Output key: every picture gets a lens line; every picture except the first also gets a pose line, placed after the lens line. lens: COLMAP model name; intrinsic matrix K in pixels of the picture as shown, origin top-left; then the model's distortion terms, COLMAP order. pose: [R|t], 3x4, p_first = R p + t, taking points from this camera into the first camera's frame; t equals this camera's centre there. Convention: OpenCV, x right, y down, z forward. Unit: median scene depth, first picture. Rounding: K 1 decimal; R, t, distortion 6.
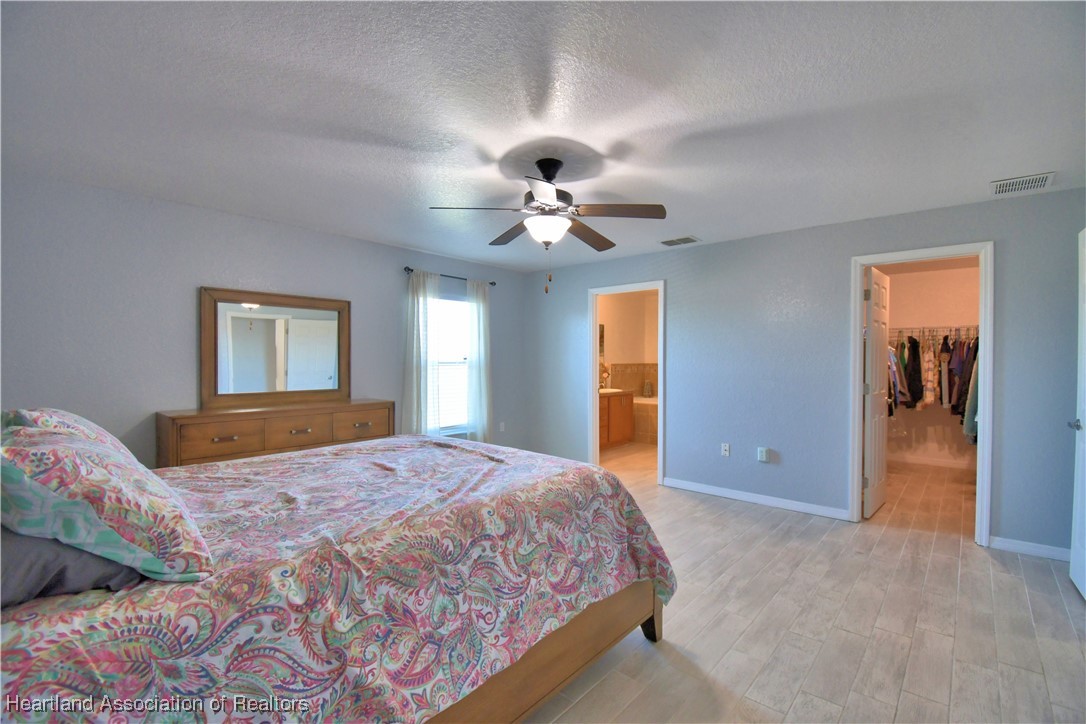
lens RADIAL K [[475.7, 0, 546.5], [0, 475.7, 367.2], [0, 0, 1]] dist [0.008658, -0.018439]
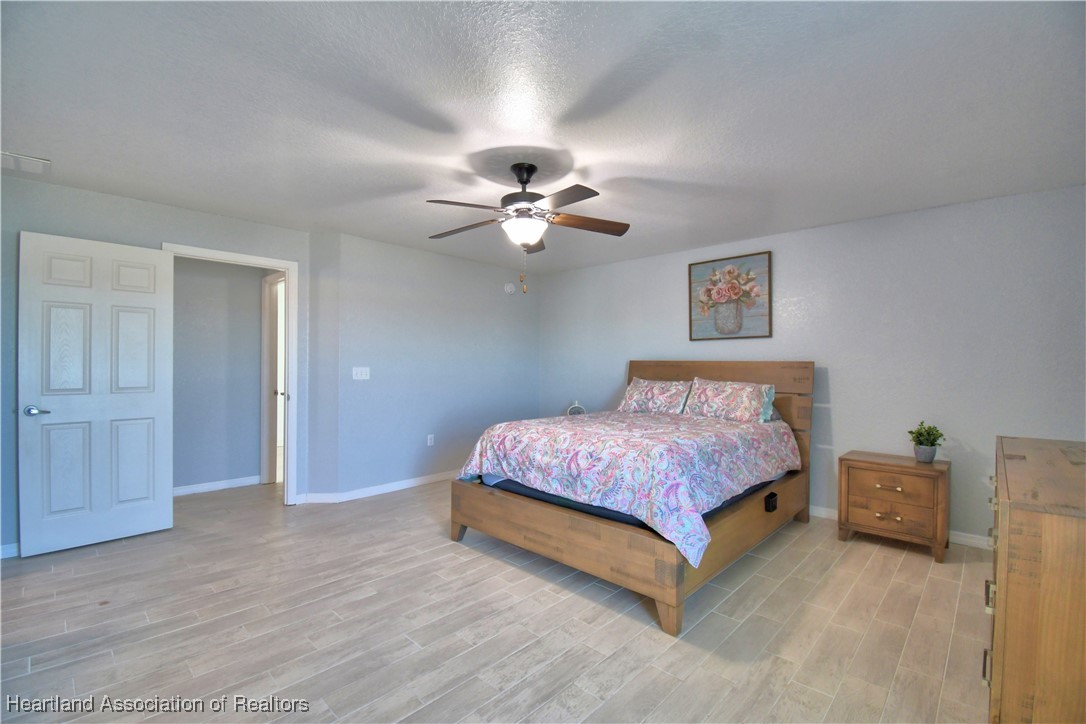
lens RADIAL K [[475.7, 0, 544.8], [0, 475.7, 362.6], [0, 0, 1]] dist [0.008658, -0.018439]
pose [[-0.999560, -0.012929, 0.026684, -0.056171], [-0.012642, 0.999861, 0.010893, -0.011538], [-0.026821, 0.010551, -0.999585, 1.547521]]
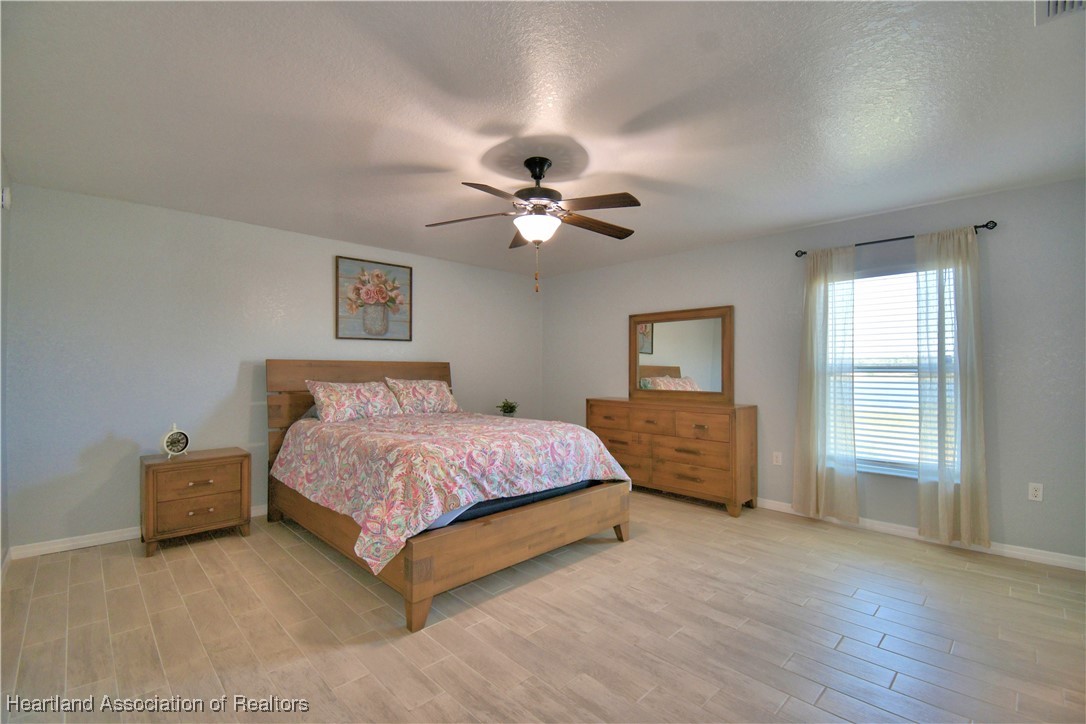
lens RADIAL K [[475.7, 0, 534.7], [0, 475.7, 363.5], [0, 0, 1]] dist [0.008658, -0.018439]
pose [[-0.074309, -0.015689, -0.997112, 0.756829], [-0.020392, 0.999691, -0.014210, 0.007669], [0.997027, 0.019277, -0.074606, 0.815620]]
